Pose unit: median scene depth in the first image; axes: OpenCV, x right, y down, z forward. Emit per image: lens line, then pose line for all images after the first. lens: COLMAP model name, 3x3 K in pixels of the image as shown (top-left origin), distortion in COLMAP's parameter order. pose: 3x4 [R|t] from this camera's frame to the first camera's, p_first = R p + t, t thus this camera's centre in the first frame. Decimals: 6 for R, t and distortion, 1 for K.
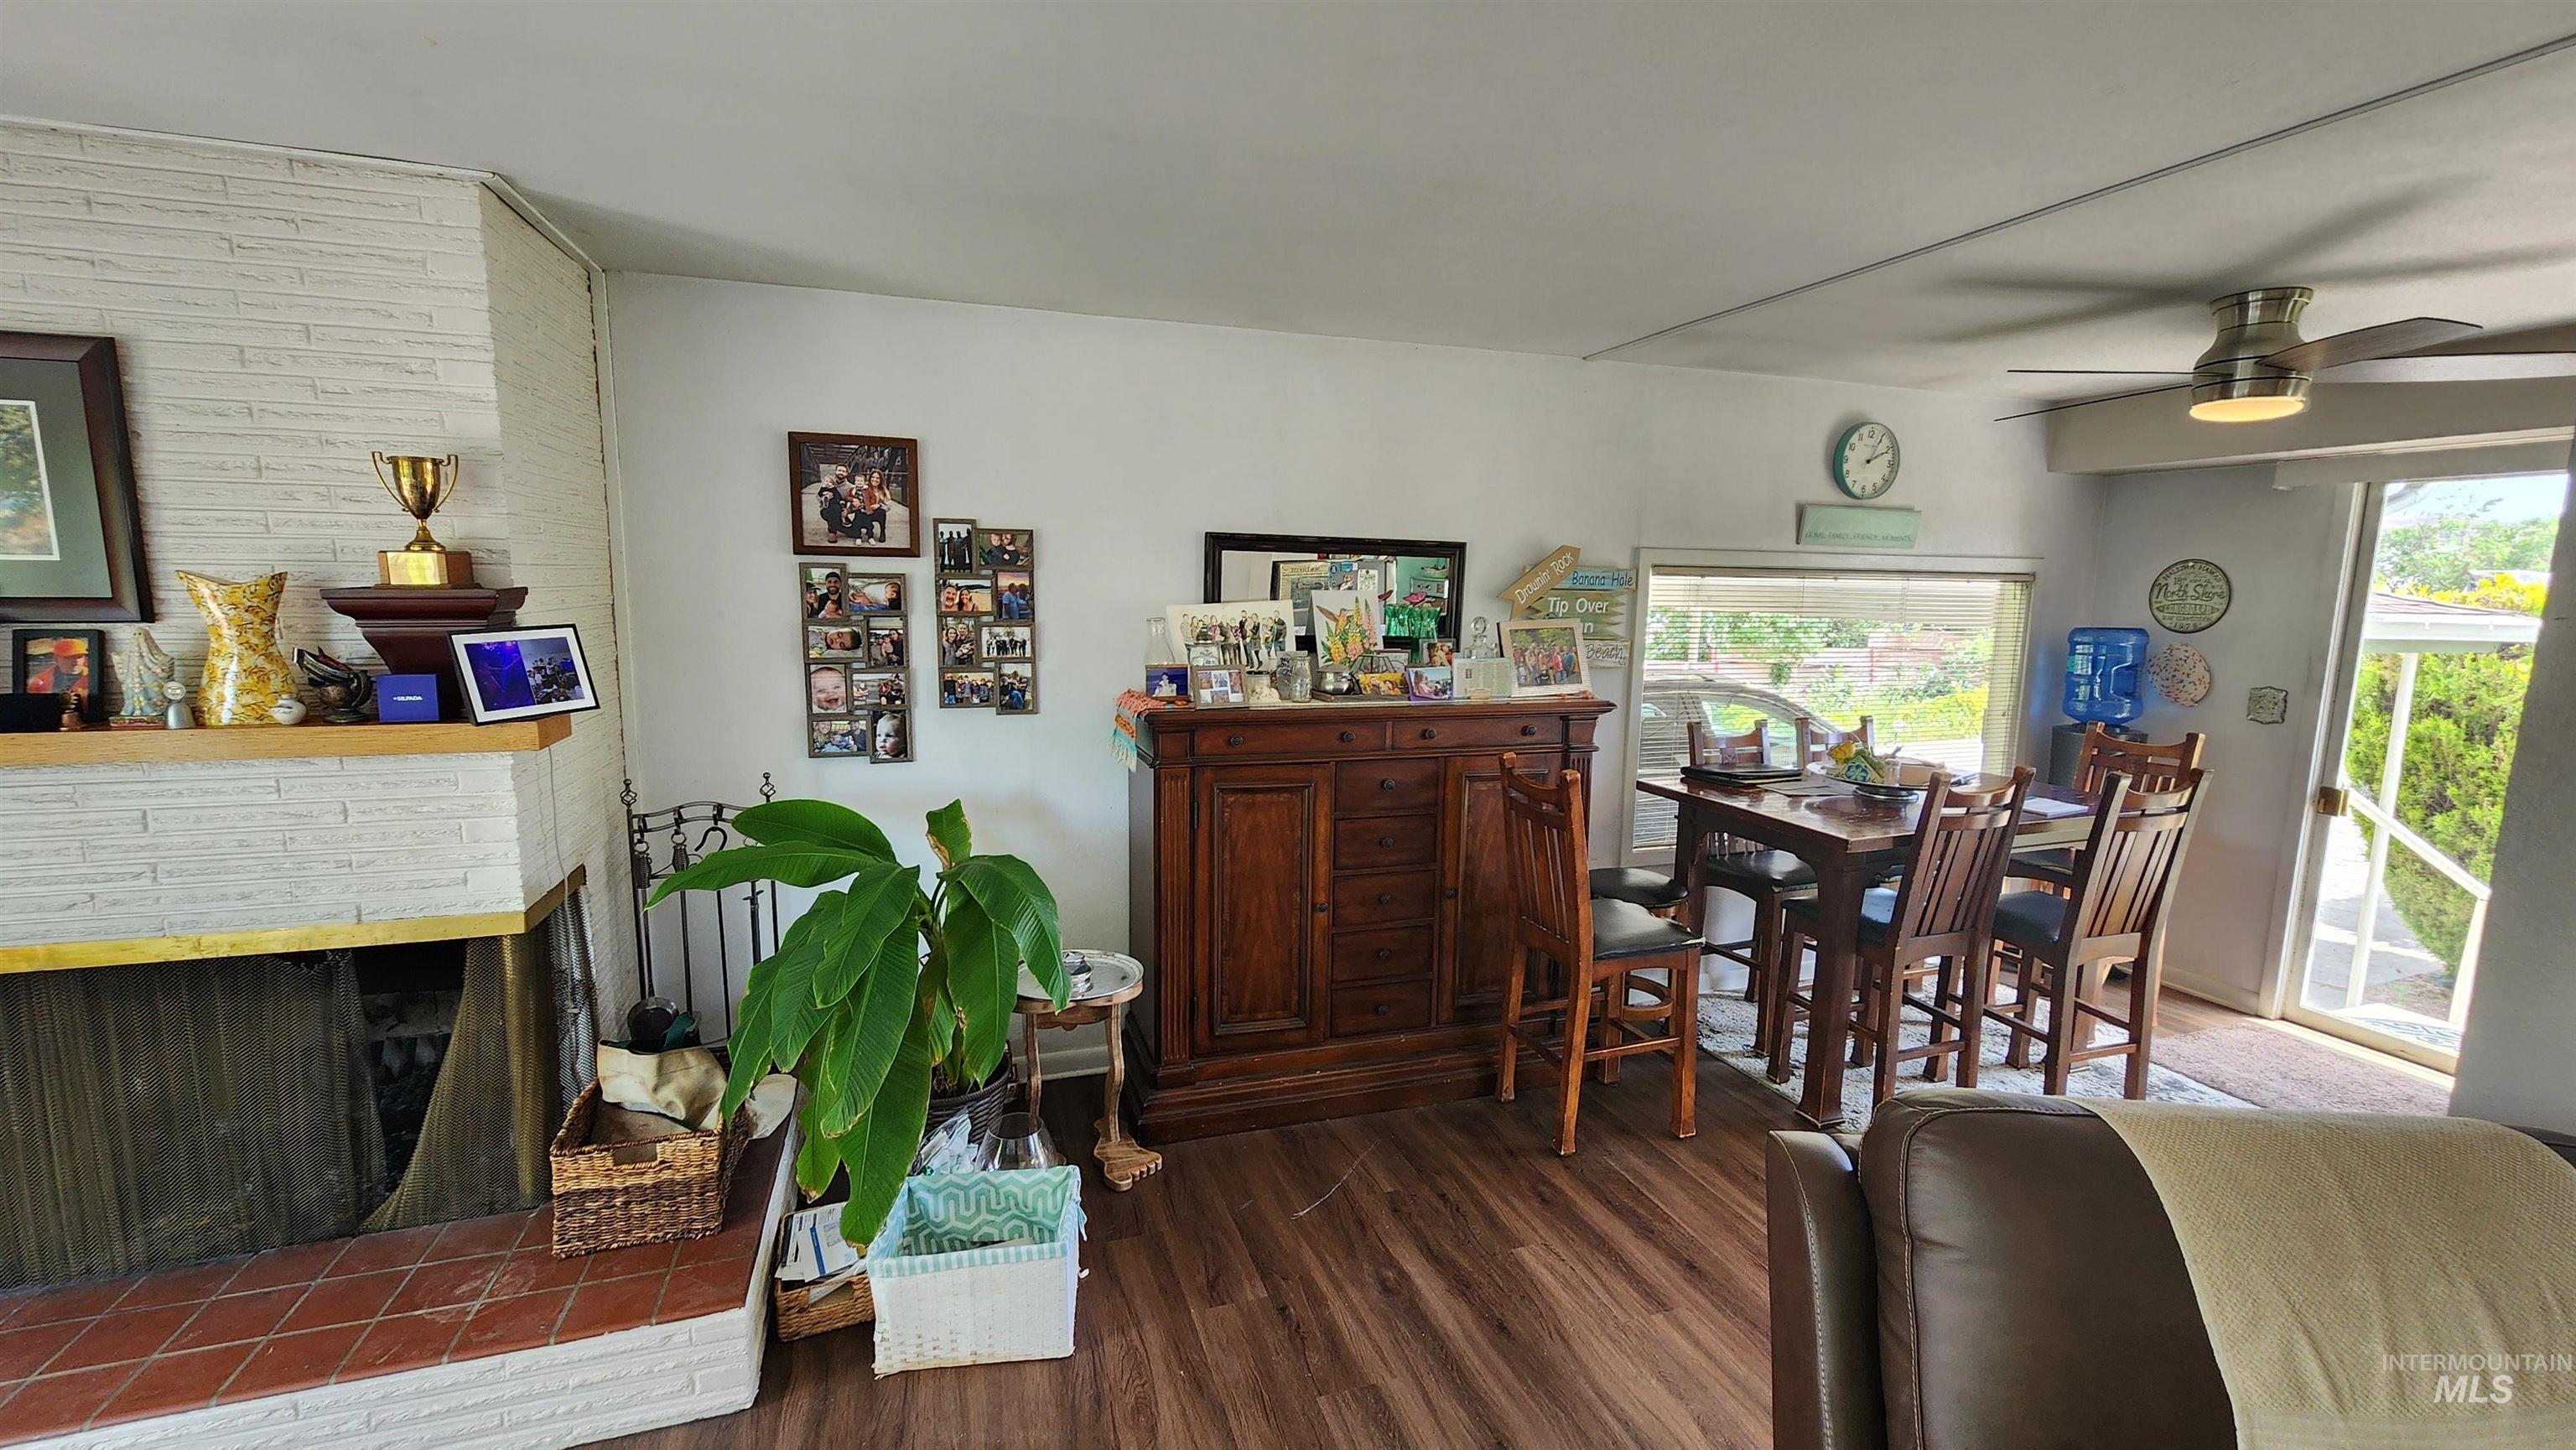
lens RADIAL K [[1059.8, 0, 1292.4], [0, 1059.8, 725.7], [0, 0, 1]] dist [-0.008967, 0.000847]
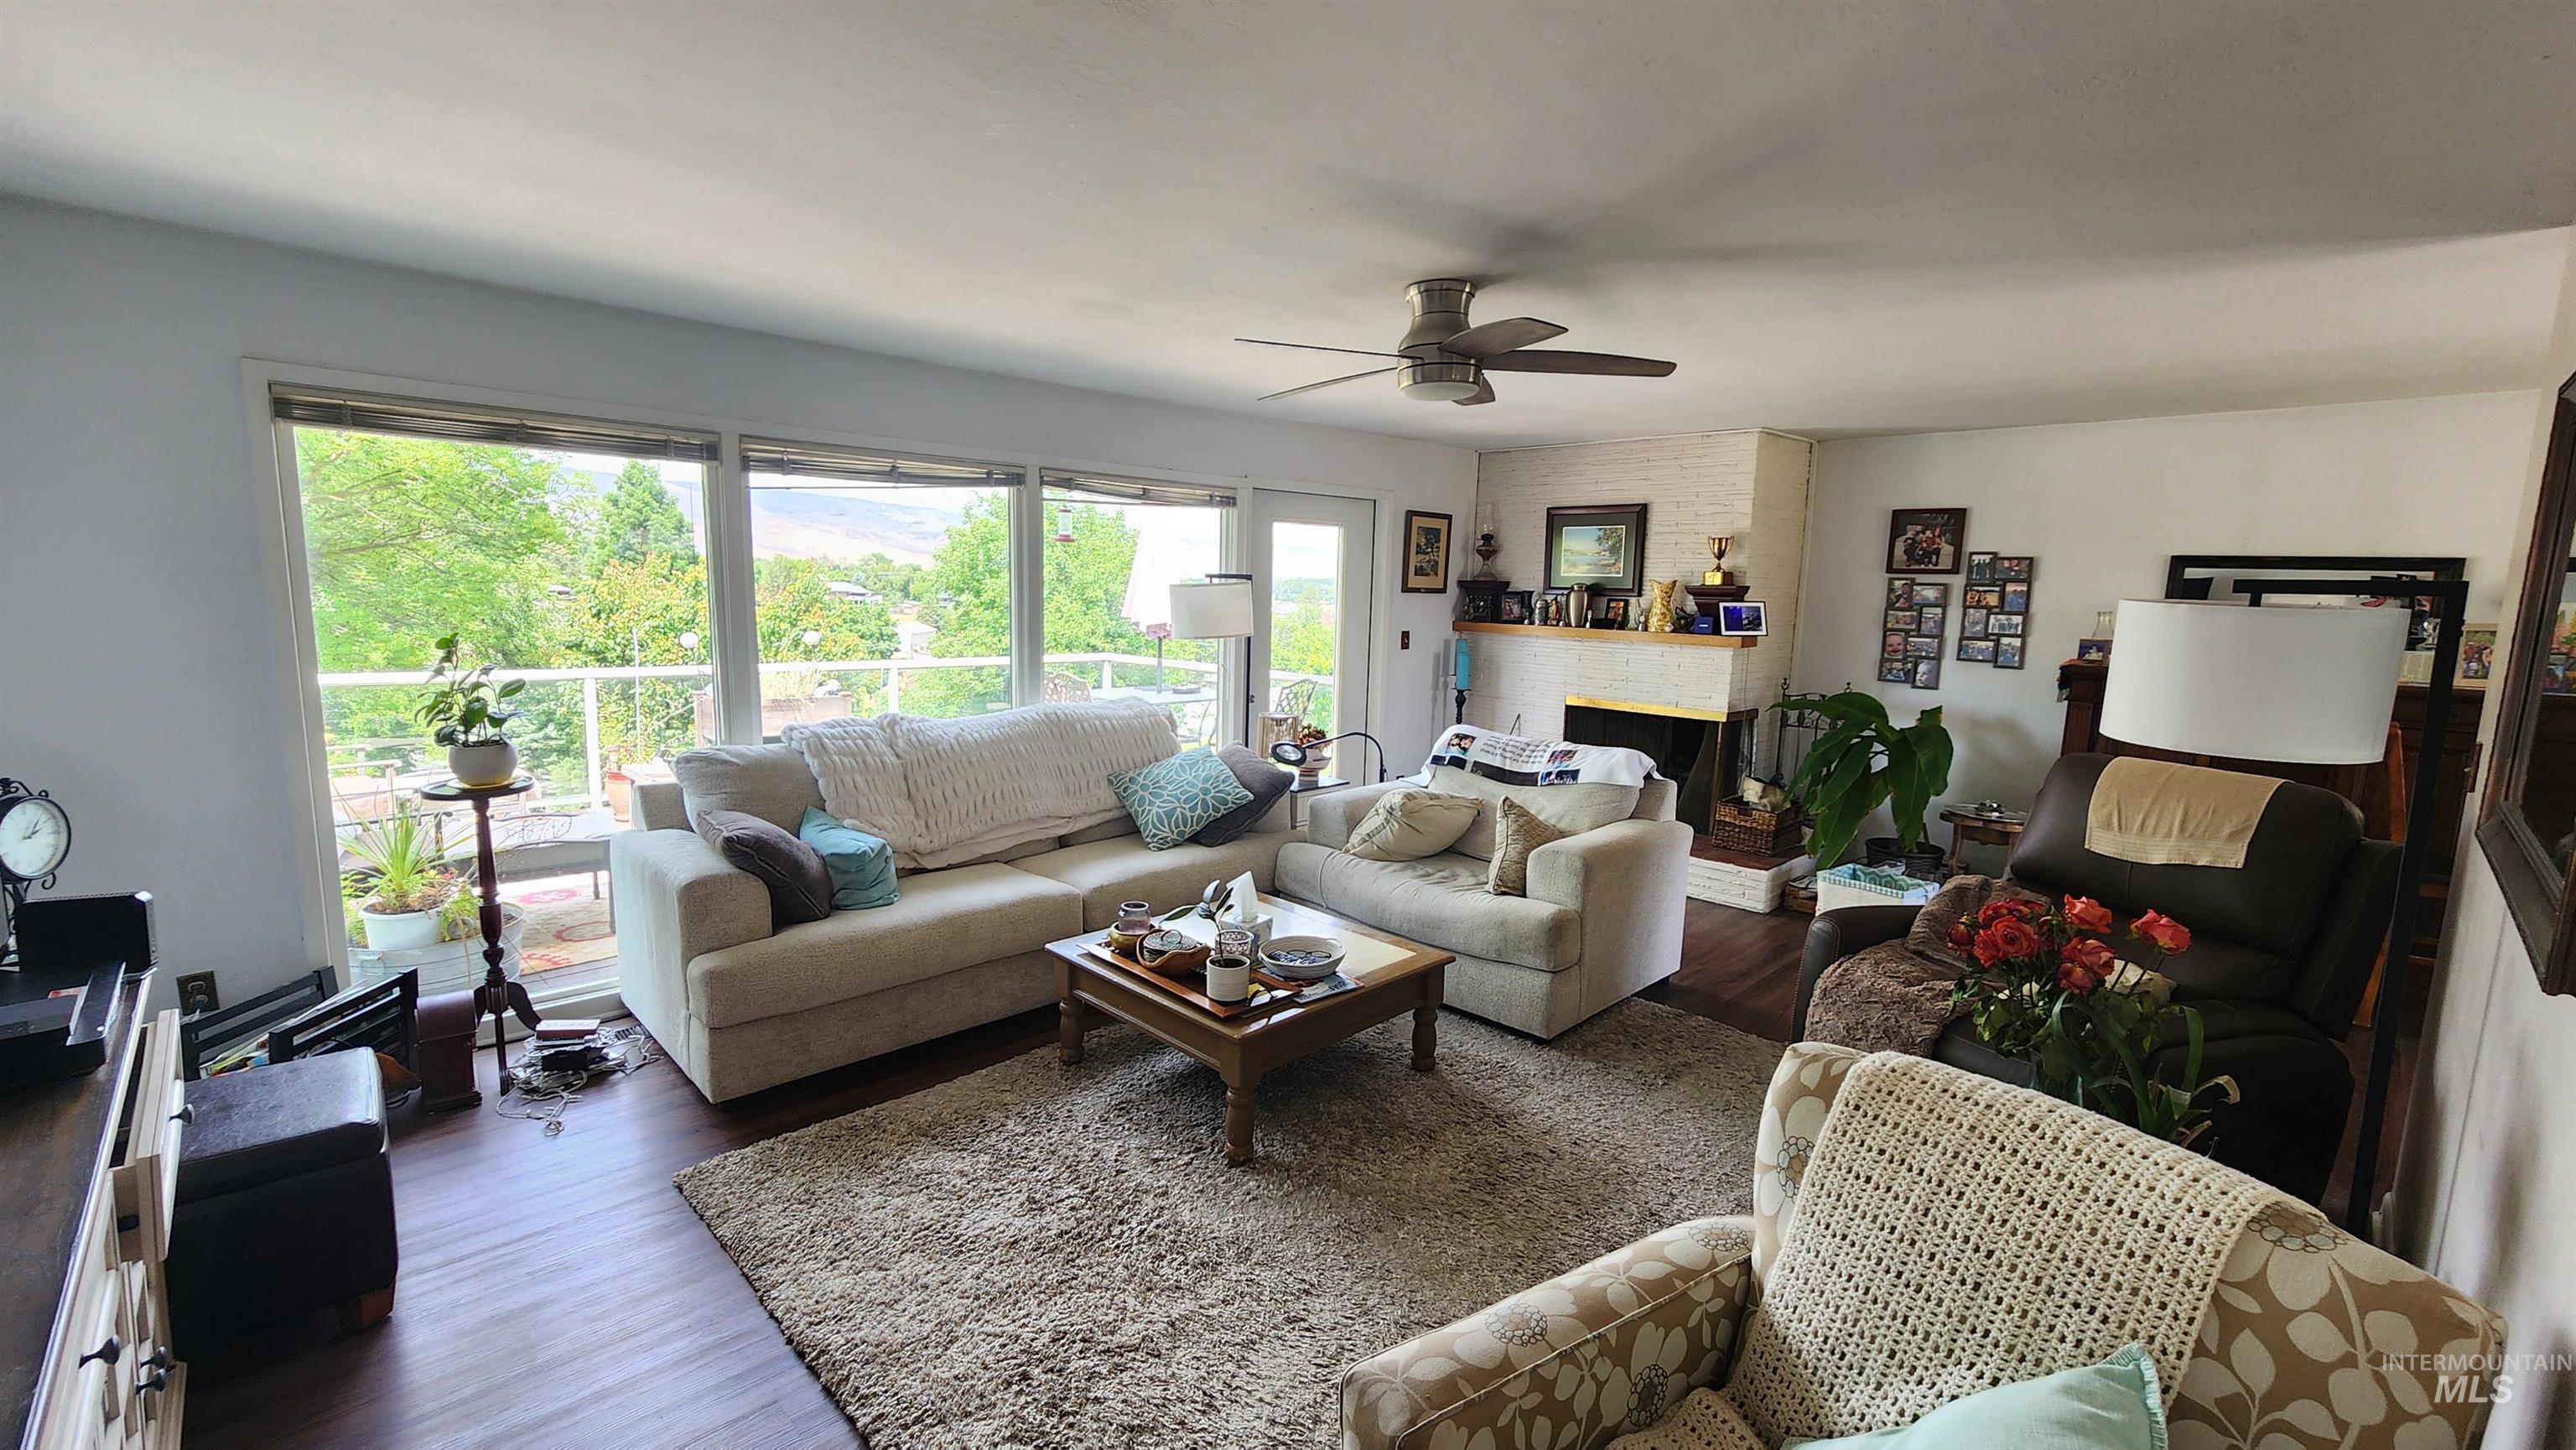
lens RADIAL K [[1059.8, 0, 1281.5], [0, 1059.8, 738.4], [0, 0, 1]] dist [-0.008967, 0.000847]
pose [[0.414474, 0.127044, -0.901150, 0.355991], [-0.142725, 0.987029, 0.073507, 0.063467], [0.898800, 0.098150, 0.427230, -0.329966]]
